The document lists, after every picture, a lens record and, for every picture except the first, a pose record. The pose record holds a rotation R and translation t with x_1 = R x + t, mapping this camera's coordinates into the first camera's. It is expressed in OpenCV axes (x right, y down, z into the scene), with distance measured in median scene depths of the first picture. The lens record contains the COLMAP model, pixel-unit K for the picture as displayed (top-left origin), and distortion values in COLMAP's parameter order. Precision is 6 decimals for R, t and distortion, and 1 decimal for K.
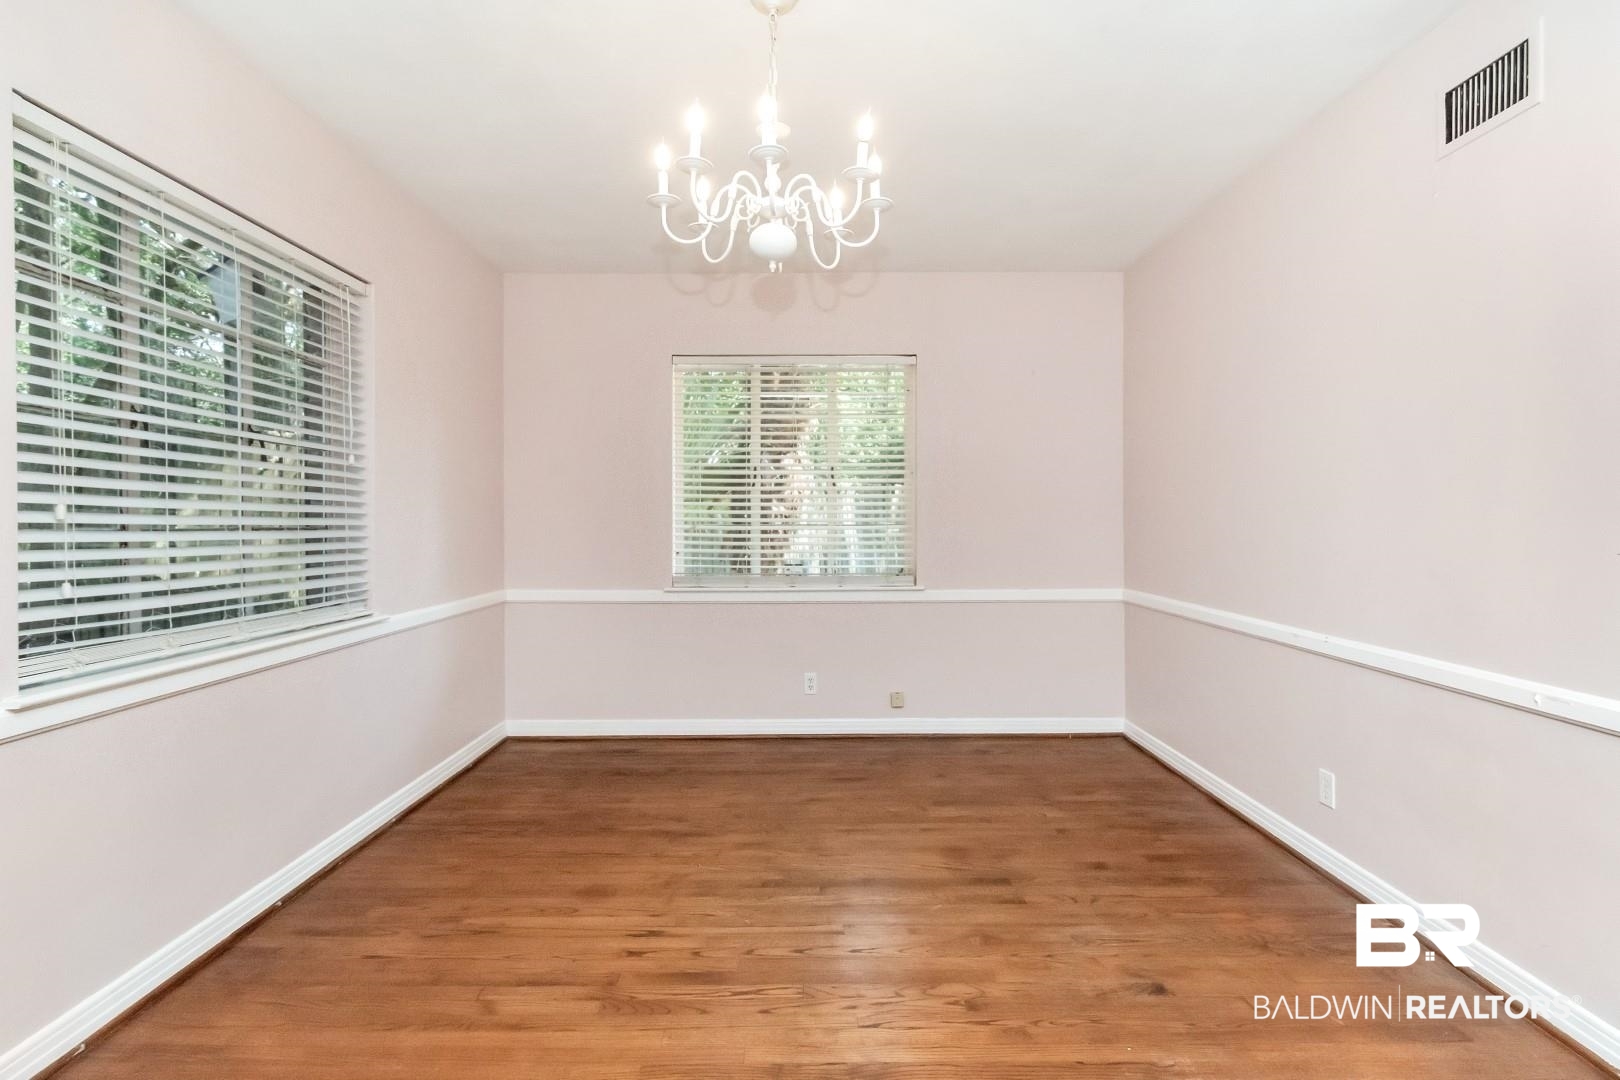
lens RADIAL K [[760.9, 0, 807.6], [0, 760.9, 529.6], [0, 0, 1]] dist [0.007401, -0.001431]
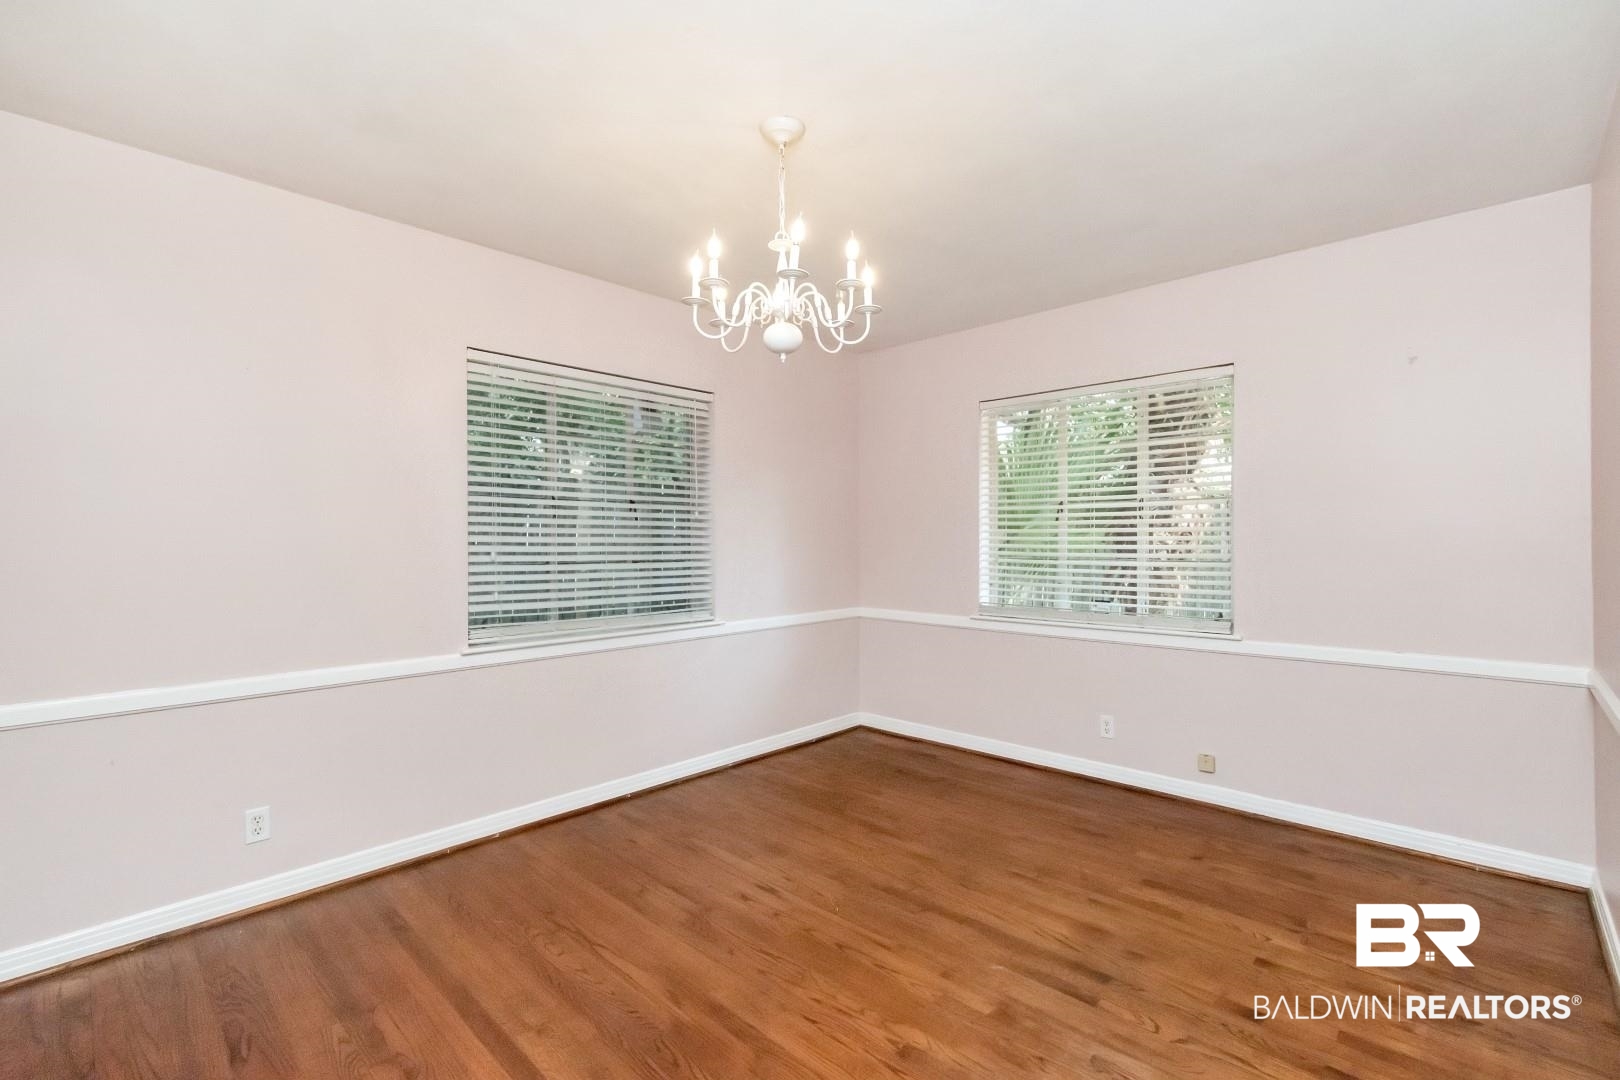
lens RADIAL K [[705.1, 0, 814.5], [0, 705.1, 546.5], [0, 0, 1]] dist [0.011240, -0.000731]
pose [[0.731112, 0.005534, -0.682235, 0.497863], [-0.007706, 0.999970, -0.000147, -0.031136], [0.682214, 0.005365, 0.731133, 0.145828]]
